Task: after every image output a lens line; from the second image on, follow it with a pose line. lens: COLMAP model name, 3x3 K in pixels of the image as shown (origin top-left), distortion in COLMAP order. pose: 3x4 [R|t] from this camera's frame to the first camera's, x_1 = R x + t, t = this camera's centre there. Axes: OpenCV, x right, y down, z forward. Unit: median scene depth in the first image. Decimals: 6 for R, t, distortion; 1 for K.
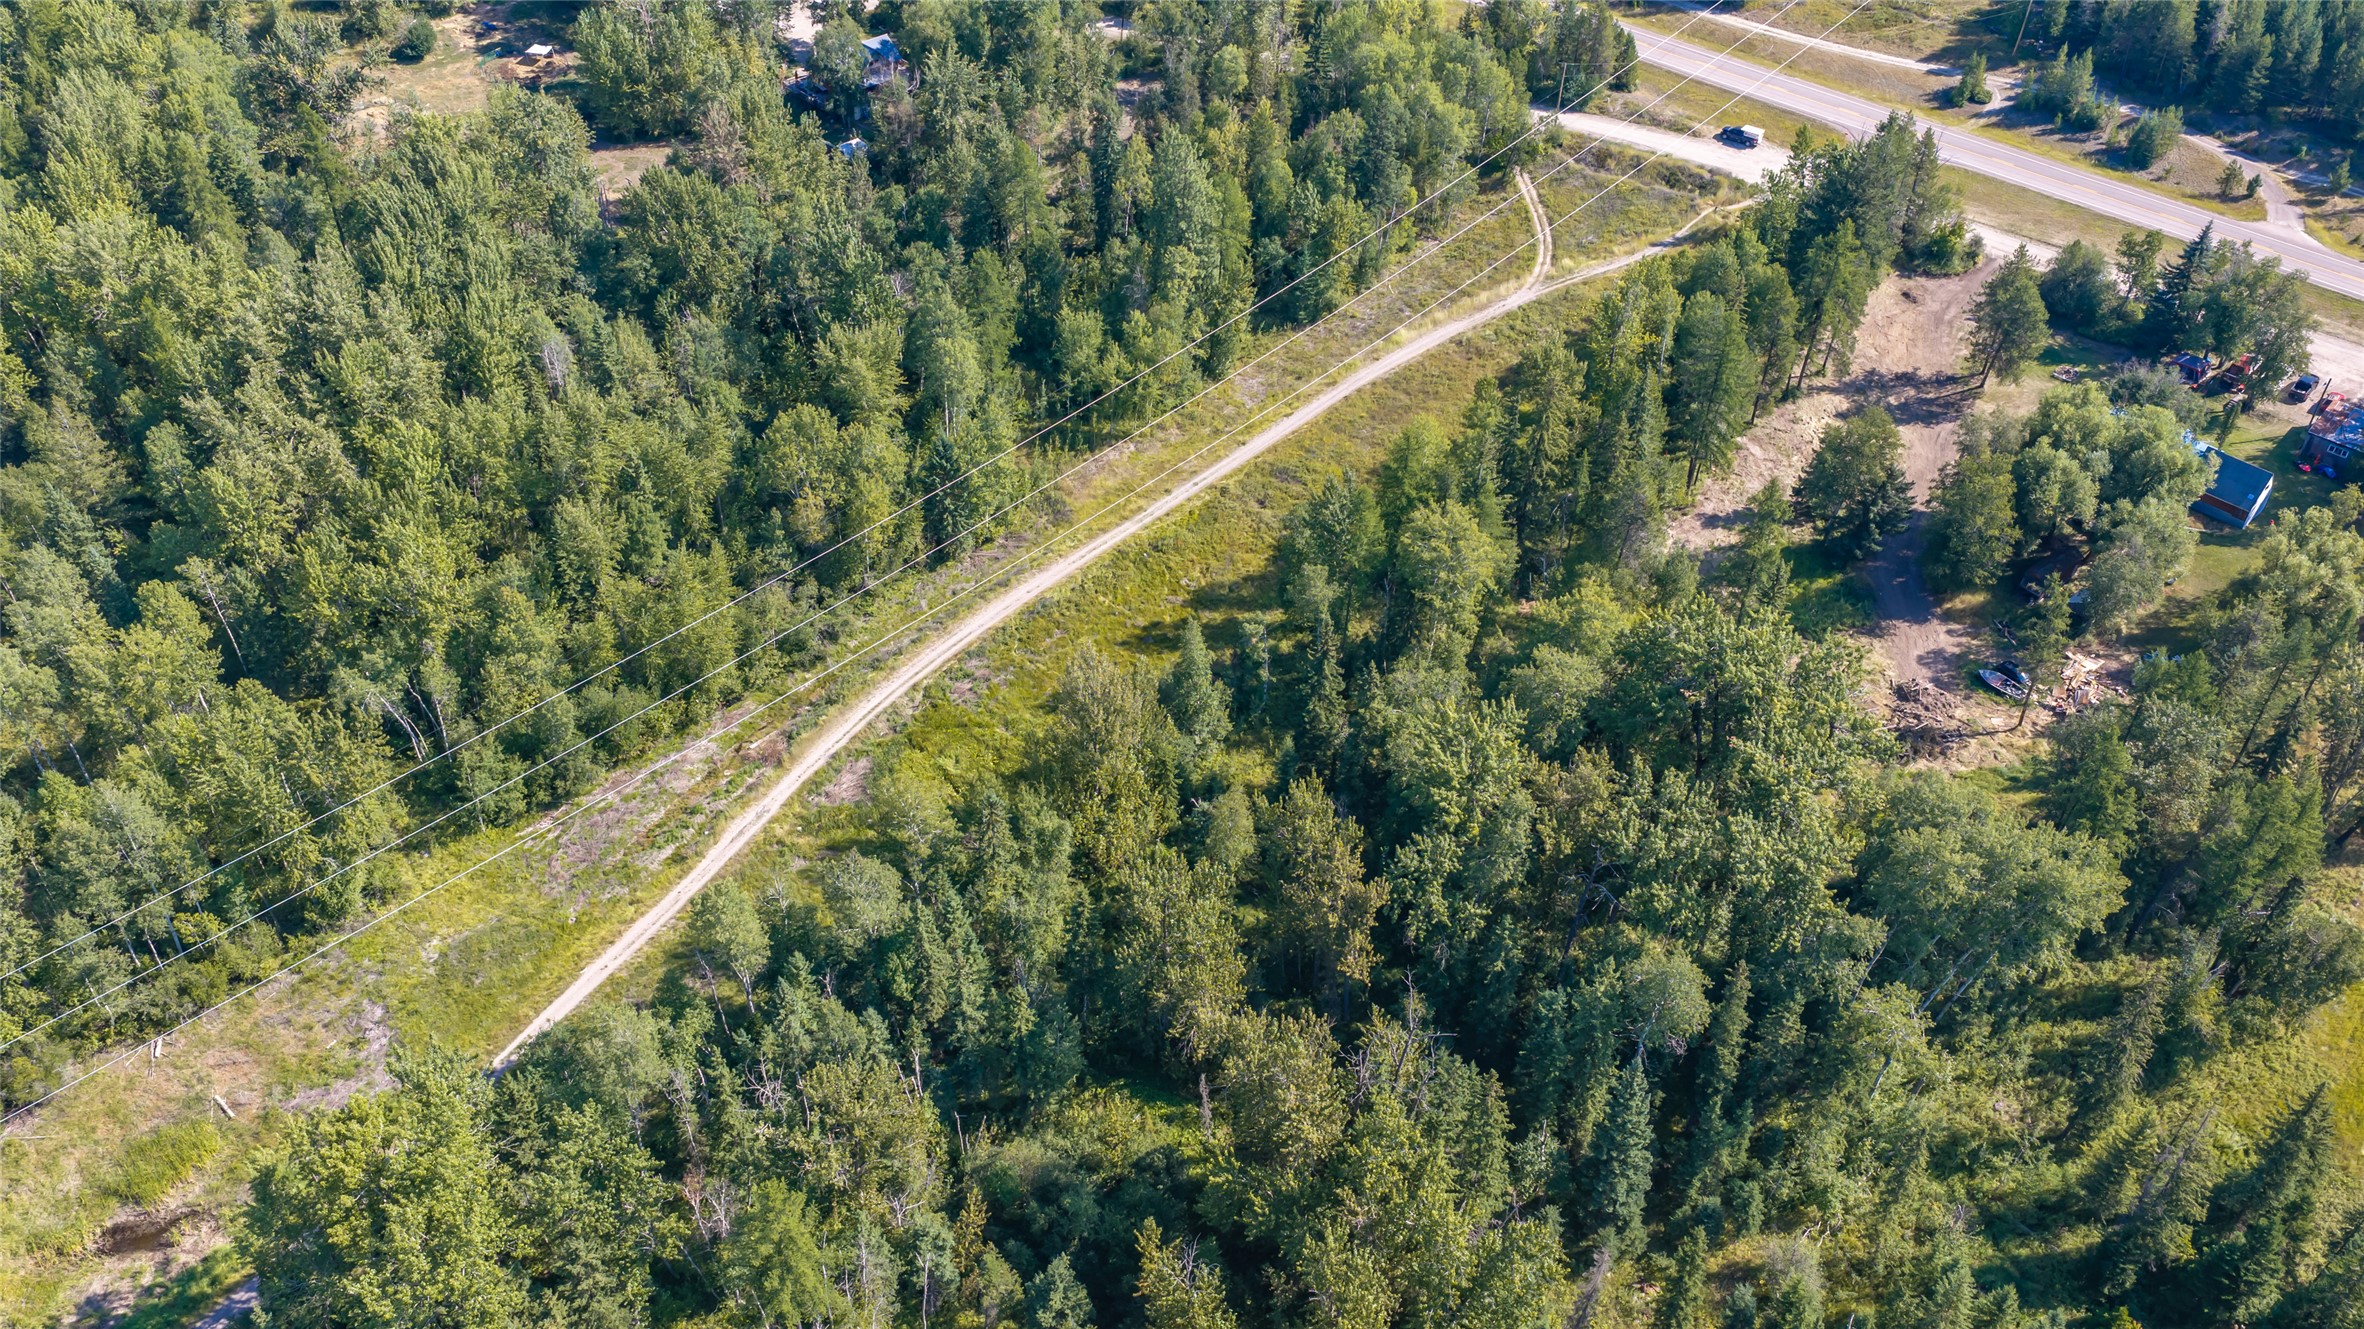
lens RADIAL K [[1944.3, 0, 1187.4], [0, 1944.3, 665.7], [0, 0, 1]] dist [0.025377, -0.043514]
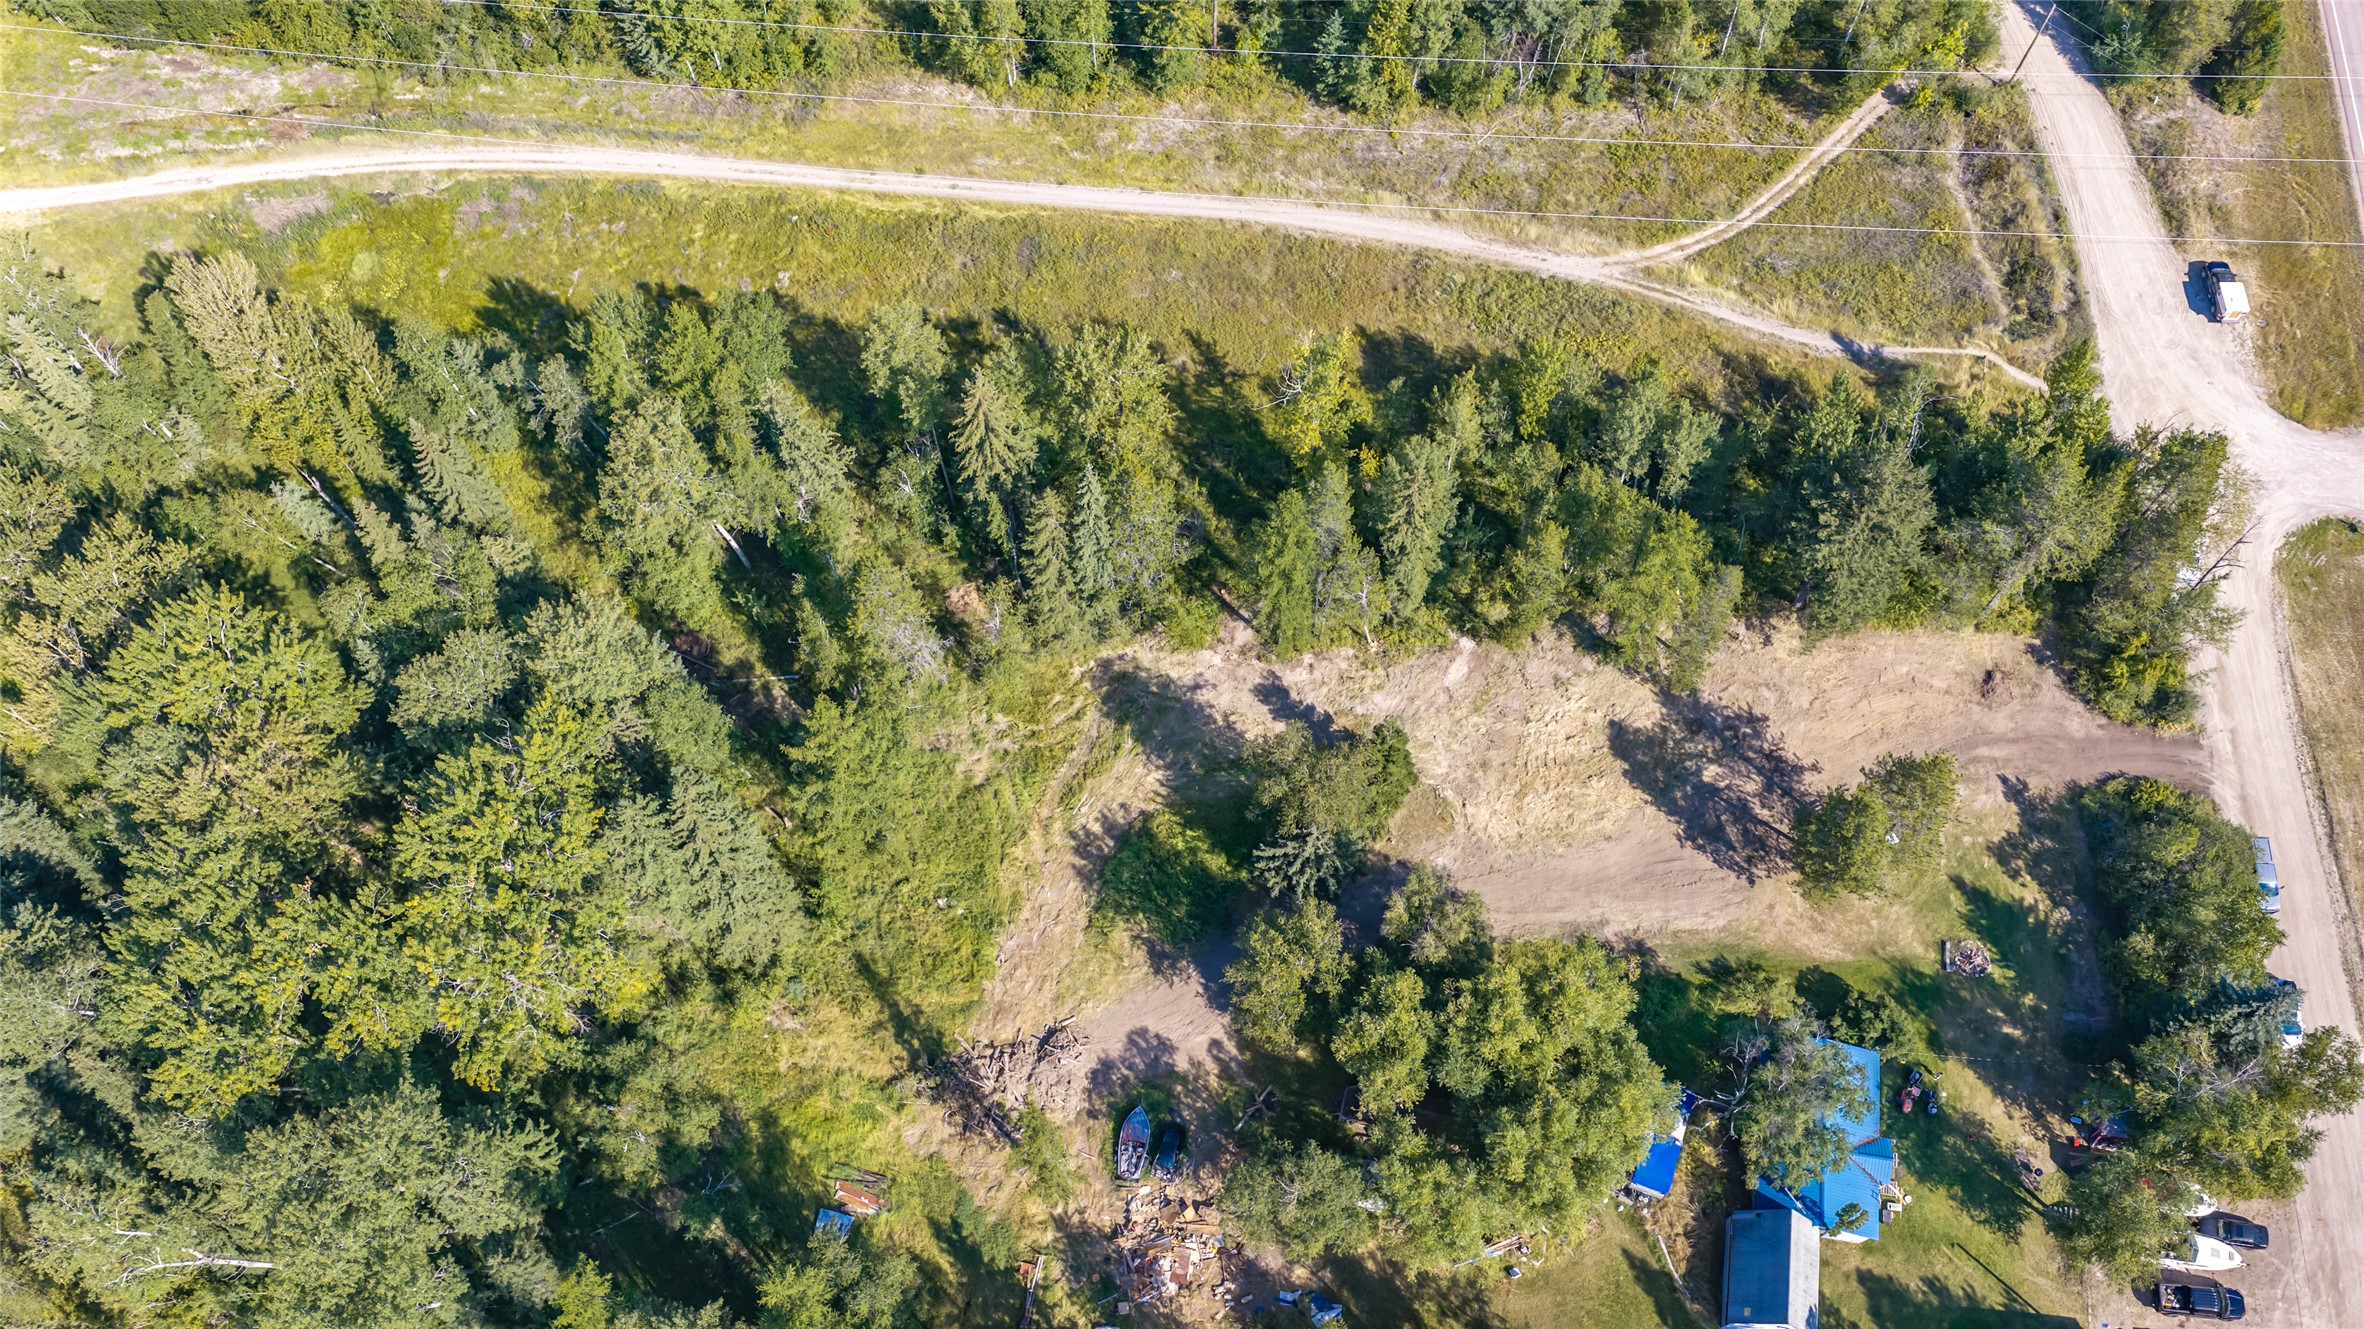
lens RADIAL K [[1944.3, 0, 1177.1], [0, 1944.3, 659.4], [0, 0, 1]] dist [0.025377, -0.043514]
pose [[0.595119, 0.718686, -0.359616, 0.490252], [-0.517895, 0.685148, 0.512207, -0.422702], [0.614506, -0.118580, 0.779949, 0.428186]]
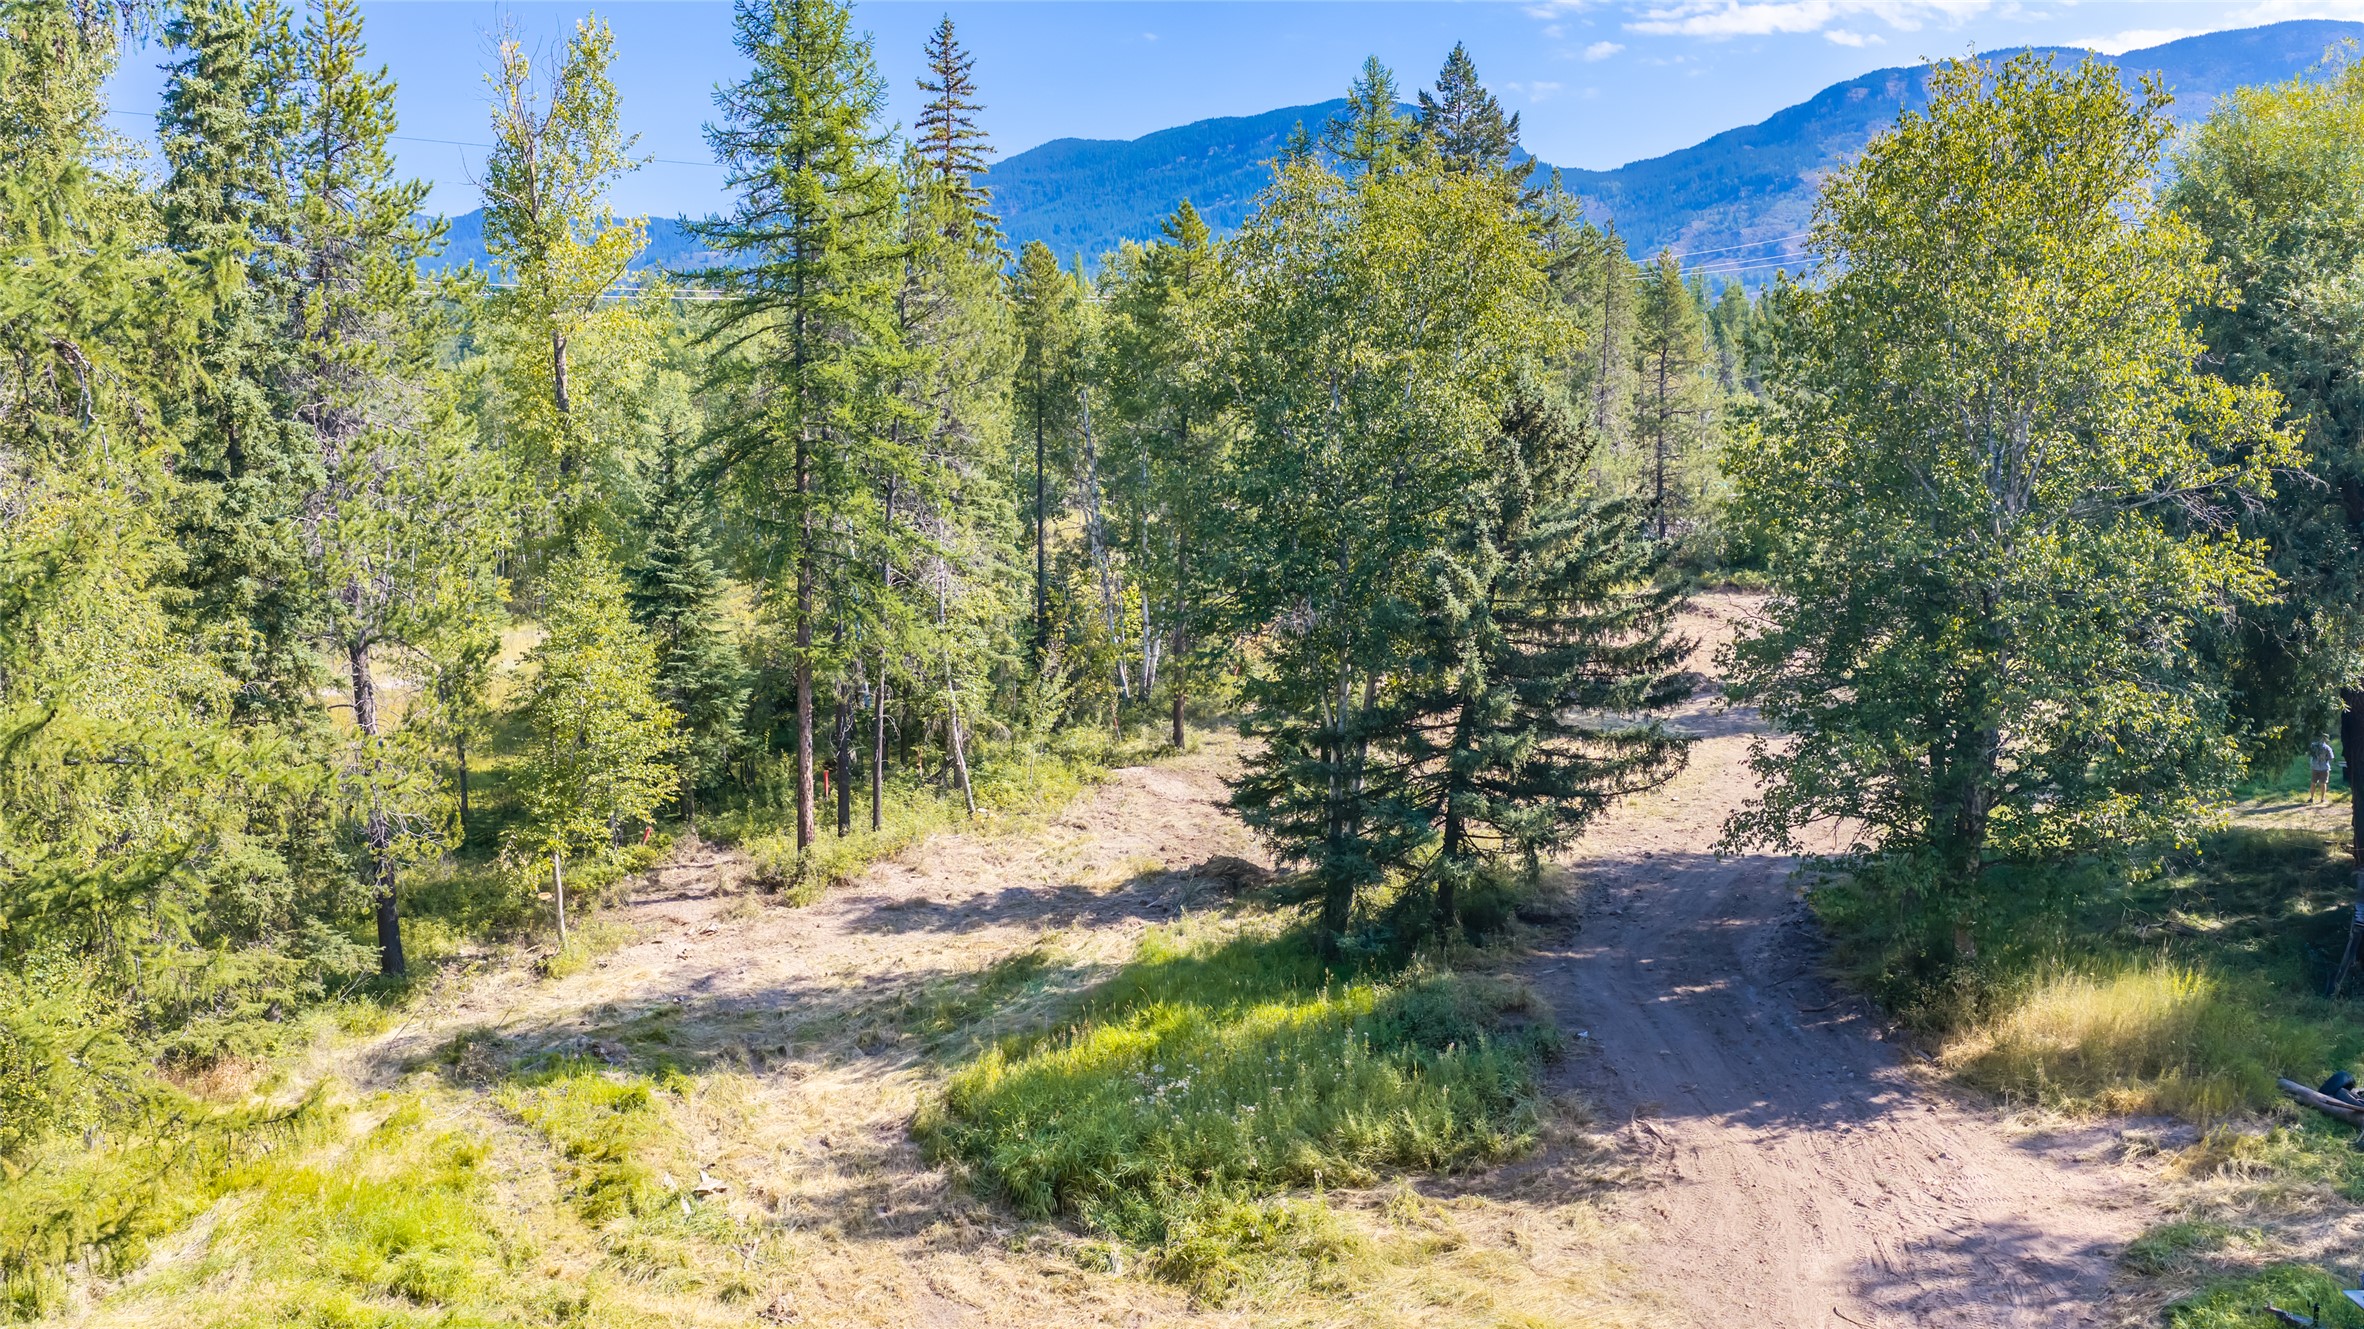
lens RADIAL K [[1944.3, 0, 1175.6], [0, 1944.3, 657.2], [0, 0, 1]] dist [0.025377, -0.043514]
pose [[0.999520, -0.025842, 0.017097, 0.297475], [0.030982, 0.824847, -0.564507, 0.032089], [0.000485, 0.564765, 0.825251, 0.785655]]
